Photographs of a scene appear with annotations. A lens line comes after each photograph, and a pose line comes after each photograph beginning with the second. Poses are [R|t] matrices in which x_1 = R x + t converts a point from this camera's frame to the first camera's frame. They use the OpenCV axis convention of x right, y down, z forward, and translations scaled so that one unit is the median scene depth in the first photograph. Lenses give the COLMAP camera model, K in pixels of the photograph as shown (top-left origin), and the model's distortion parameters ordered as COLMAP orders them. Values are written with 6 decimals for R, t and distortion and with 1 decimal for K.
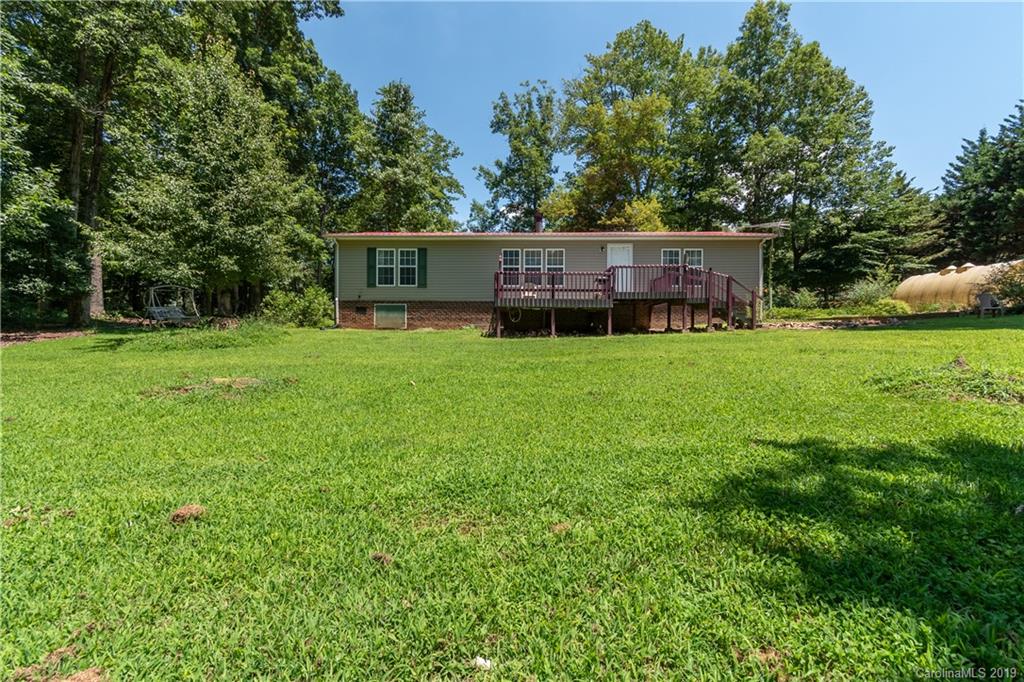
lens RADIAL K [[457.9, 0, 512.0], [0, 457.9, 341.0], [0, 0, 1]] dist [0.006900, -0.001505]
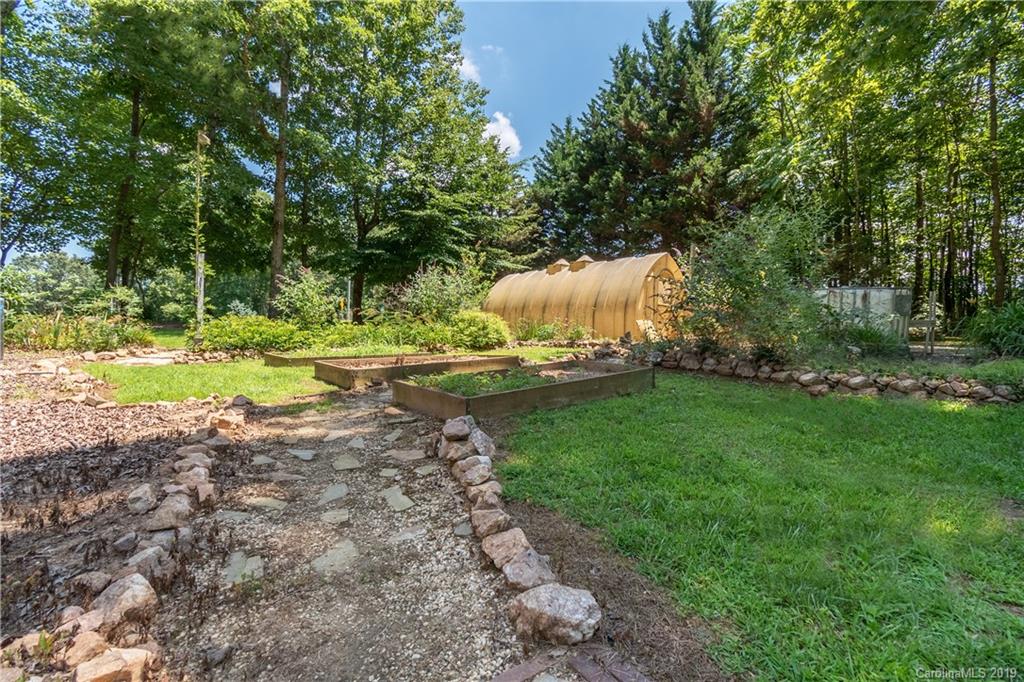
lens RADIAL K [[457.9, 0, 512.0], [0, 457.9, 341.0], [0, 0, 1]] dist [0.006900, -0.001505]
pose [[0.734493, 0.011440, 0.678520, 0.406393], [-0.009616, 0.999933, -0.006451, -0.043880], [-0.678548, -0.001786, 0.734554, 0.484088]]
